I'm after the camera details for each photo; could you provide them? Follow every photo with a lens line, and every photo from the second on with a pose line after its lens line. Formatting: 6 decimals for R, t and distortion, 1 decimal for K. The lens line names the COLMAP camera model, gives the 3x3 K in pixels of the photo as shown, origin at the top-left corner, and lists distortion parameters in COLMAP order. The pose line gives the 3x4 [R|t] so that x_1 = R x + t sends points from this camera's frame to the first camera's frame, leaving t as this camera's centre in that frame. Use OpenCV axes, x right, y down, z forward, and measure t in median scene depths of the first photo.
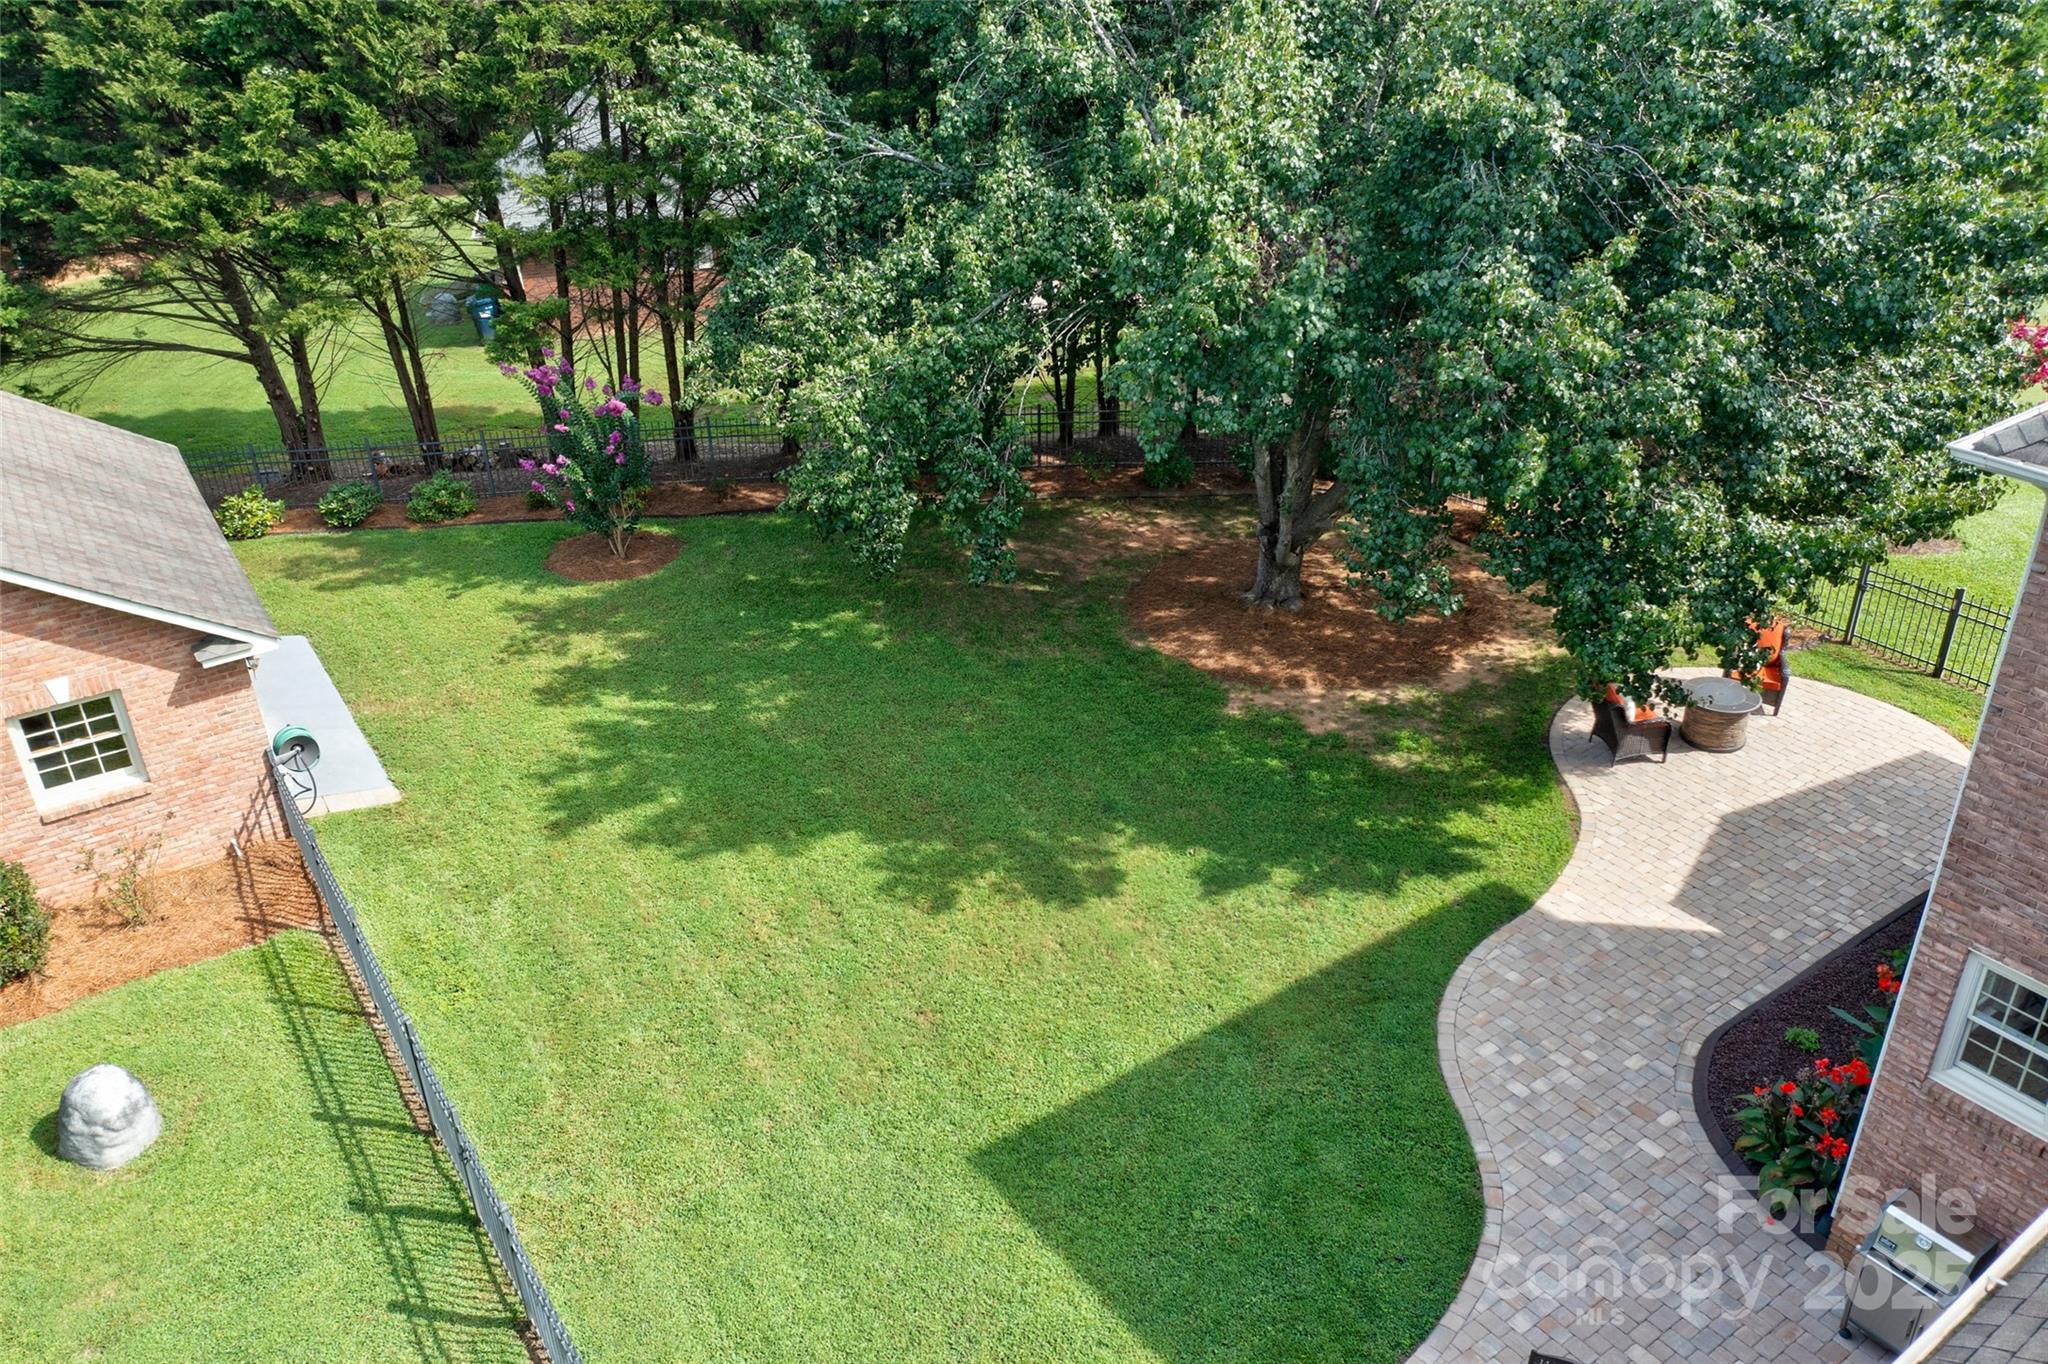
lens RADIAL K [[1667.5, 0, 1026.2], [0, 1667.5, 677.5], [0, 0, 1]] dist [-0.016823, 0.000997]
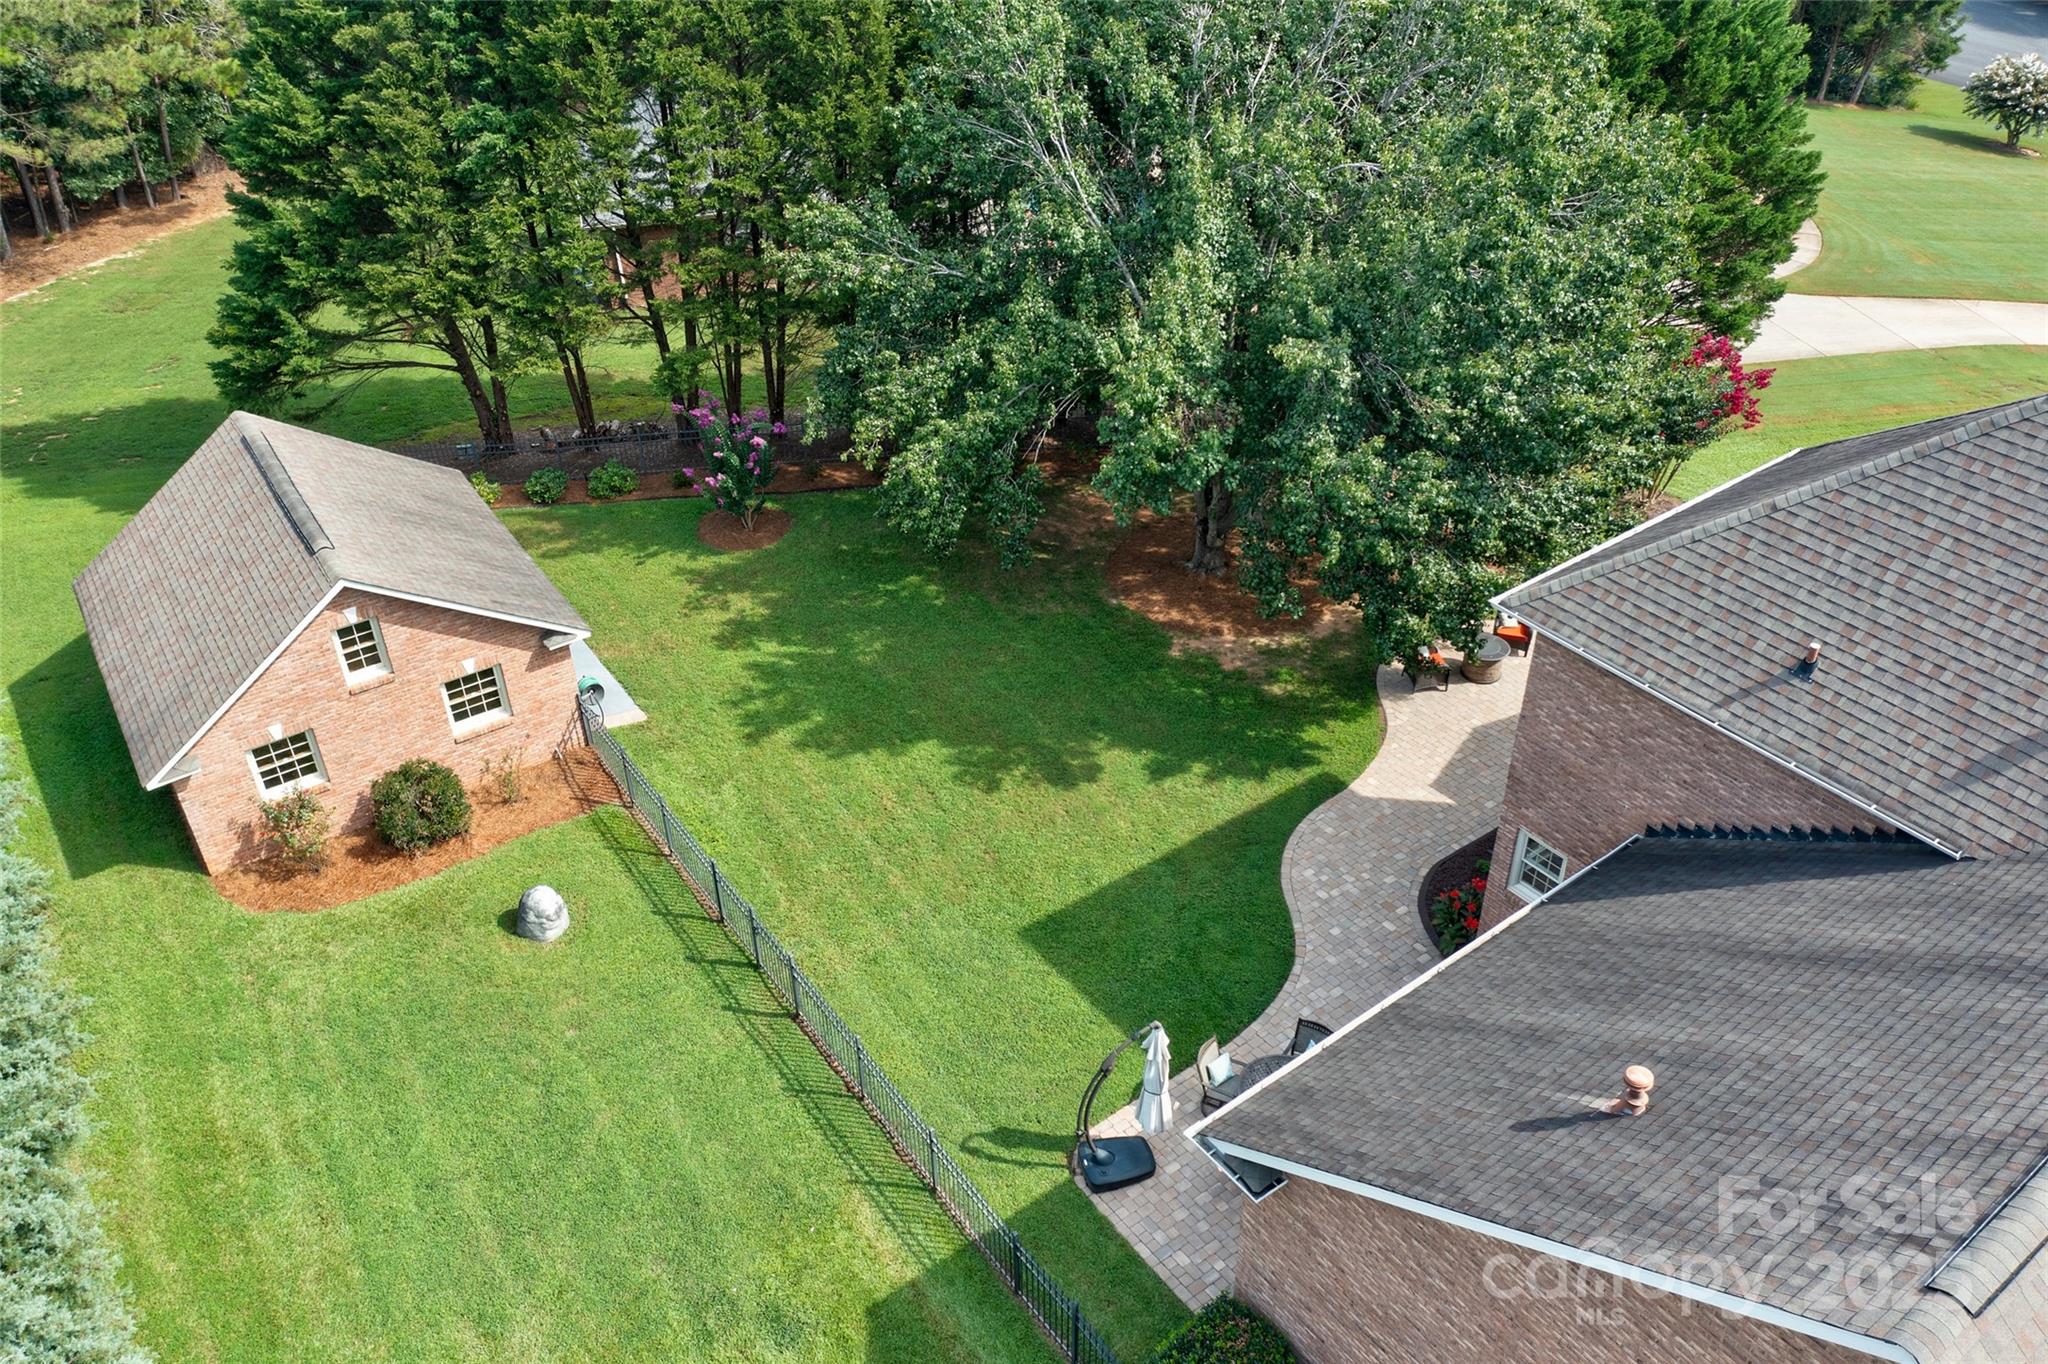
lens RADIAL K [[1667.5, 0, 1023.2], [0, 1667.5, 684.0], [0, 0, 1]] dist [-0.016823, 0.000997]
pose [[0.999938, -0.003202, 0.010633, -0.038058], [0.001941, 0.993181, 0.116570, -0.157970], [-0.010934, -0.116543, 0.993126, -0.633564]]
